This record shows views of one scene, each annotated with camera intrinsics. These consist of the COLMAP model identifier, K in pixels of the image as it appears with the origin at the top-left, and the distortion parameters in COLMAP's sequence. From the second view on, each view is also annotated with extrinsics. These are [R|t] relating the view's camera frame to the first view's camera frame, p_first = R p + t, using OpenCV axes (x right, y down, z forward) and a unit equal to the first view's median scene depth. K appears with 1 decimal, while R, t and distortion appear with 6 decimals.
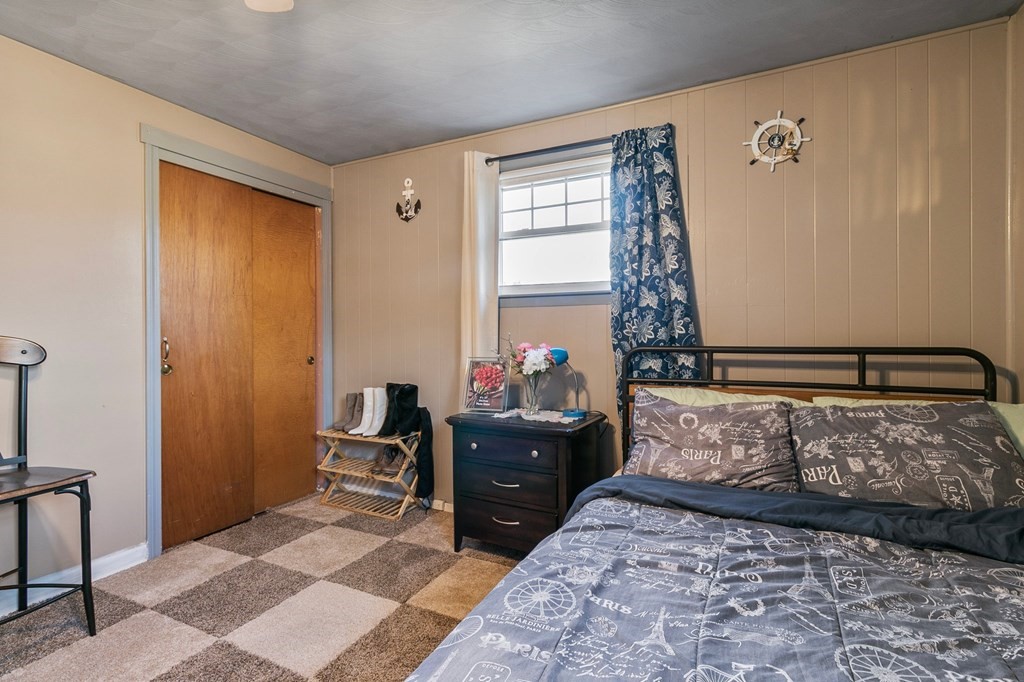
lens RADIAL K [[482.9, 0, 511.9], [0, 482.9, 335.9], [0, 0, 1]] dist [0.000673, 0.001001]
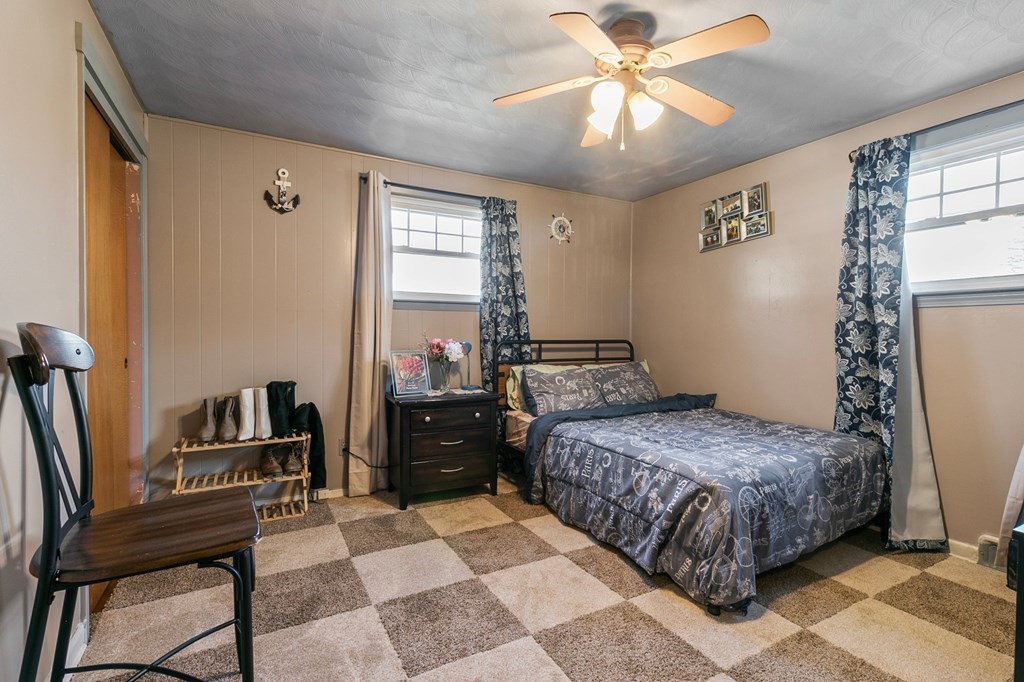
lens RADIAL K [[482.9, 0, 520.3], [0, 482.9, 340.9], [0, 0, 1]] dist [0.000673, 0.001001]
pose [[0.565570, -0.002340, 0.824697, -0.965948], [-0.004246, 0.999974, 0.005749, 0.013511], [-0.824690, -0.006753, 0.565545, 0.076972]]
